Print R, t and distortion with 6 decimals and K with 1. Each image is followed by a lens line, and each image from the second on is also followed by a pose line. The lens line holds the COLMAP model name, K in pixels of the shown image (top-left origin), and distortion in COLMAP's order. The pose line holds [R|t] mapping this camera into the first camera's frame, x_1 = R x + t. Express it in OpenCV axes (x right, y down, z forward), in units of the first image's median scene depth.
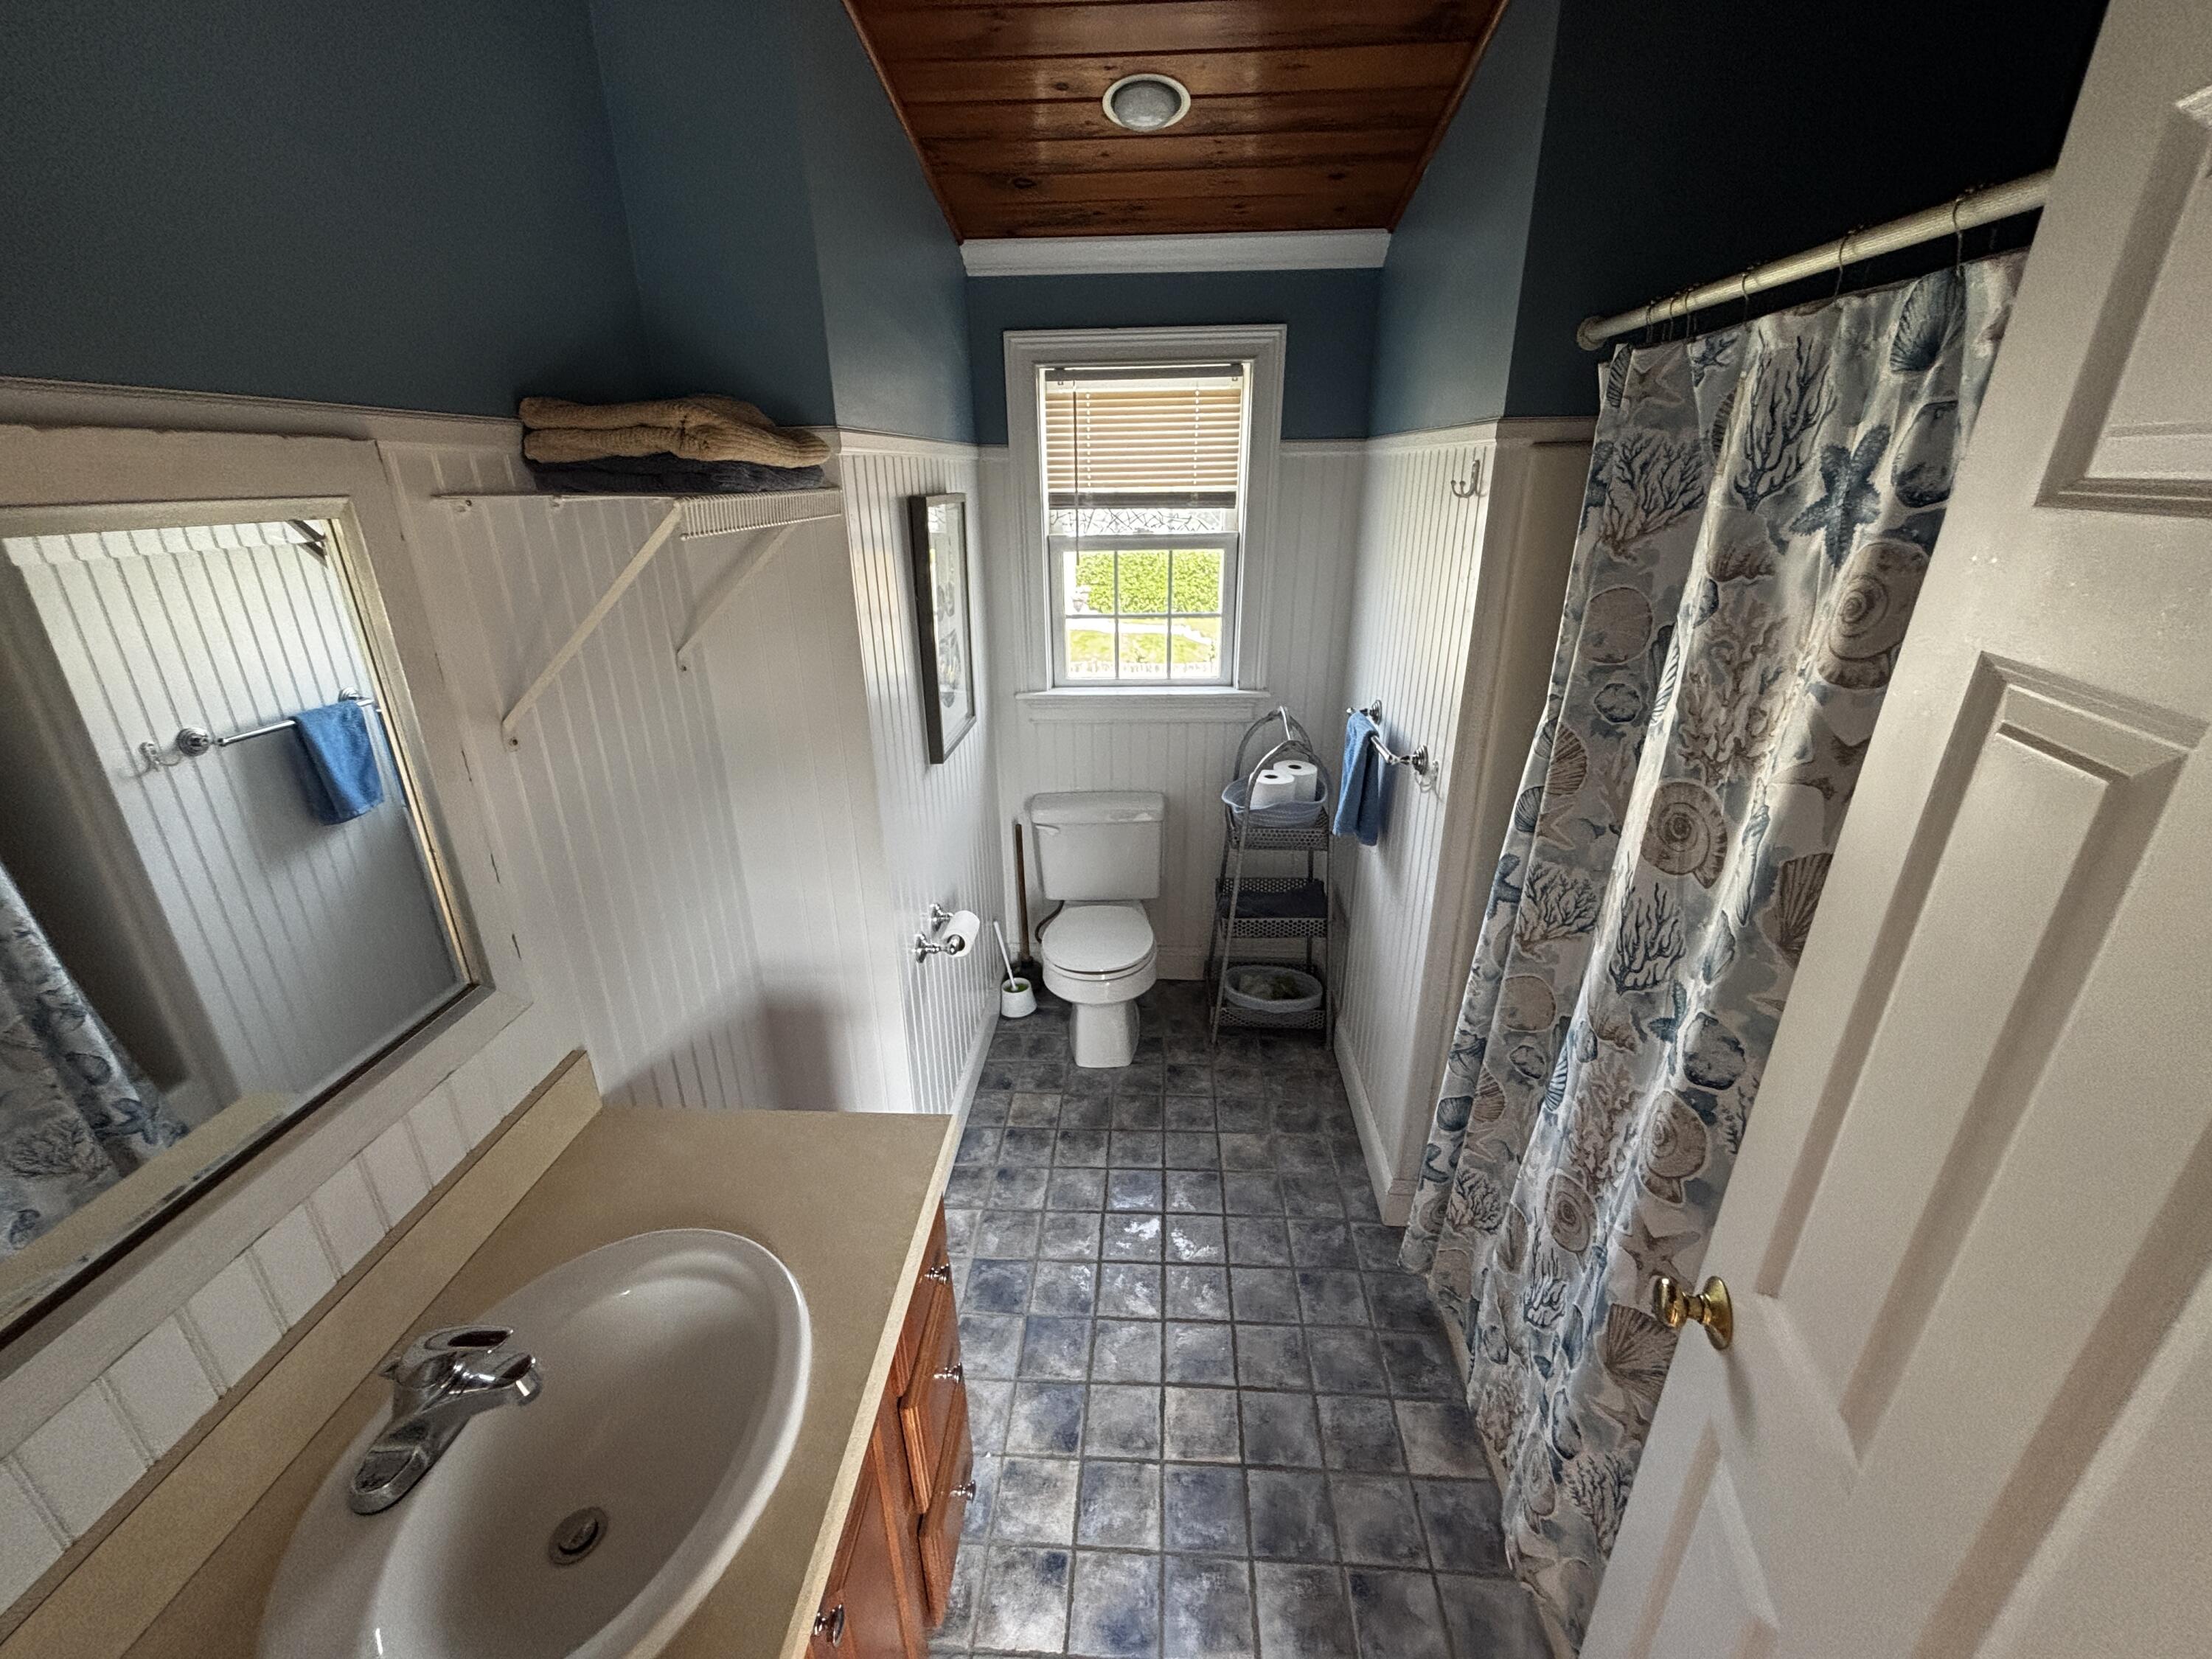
lens RADIAL K [[890.7, 0, 1106.0], [0, 890.7, 829.5], [0, 0, 1]] dist [0.007812, 0.000039]
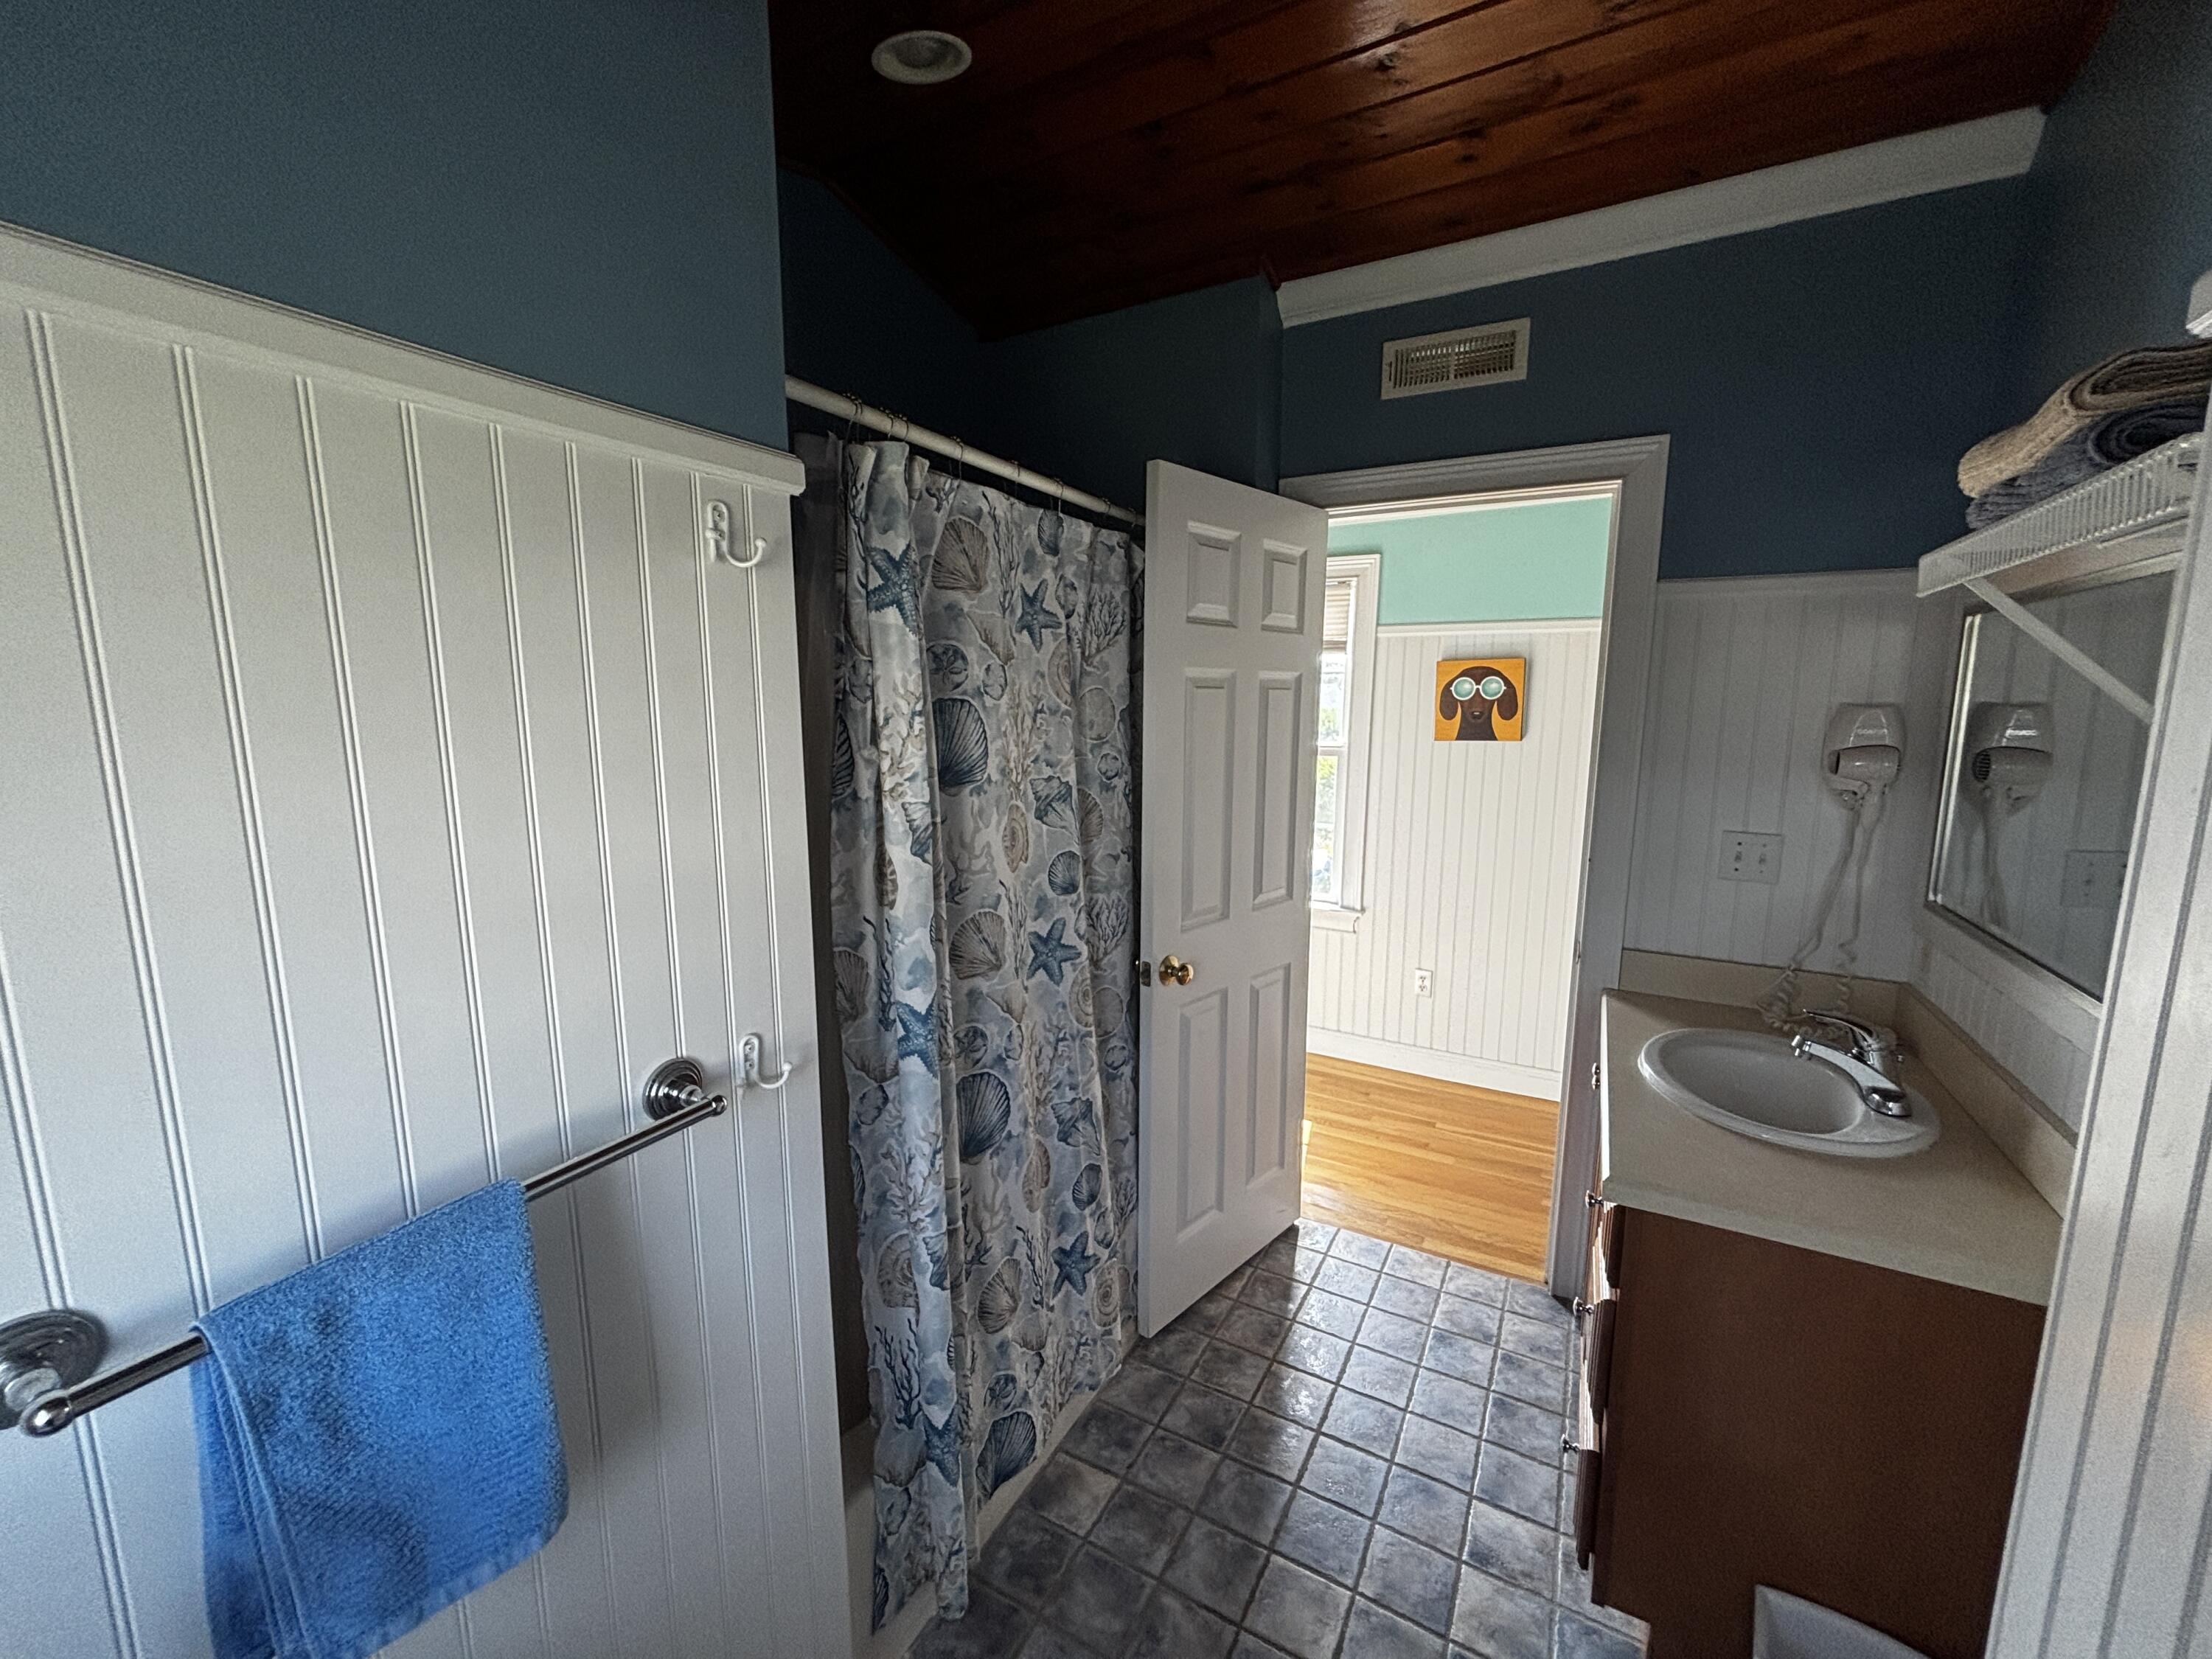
lens RADIAL K [[890.7, 0, 1106.0], [0, 890.7, 829.5], [0, 0, 1]] dist [0.007812, 0.000039]
pose [[-0.899495, -0.059281, 0.432891, -0.065307], [0.167392, 0.868408, 0.466742, -0.493322], [-0.403594, 0.492294, -0.771205, 1.552980]]
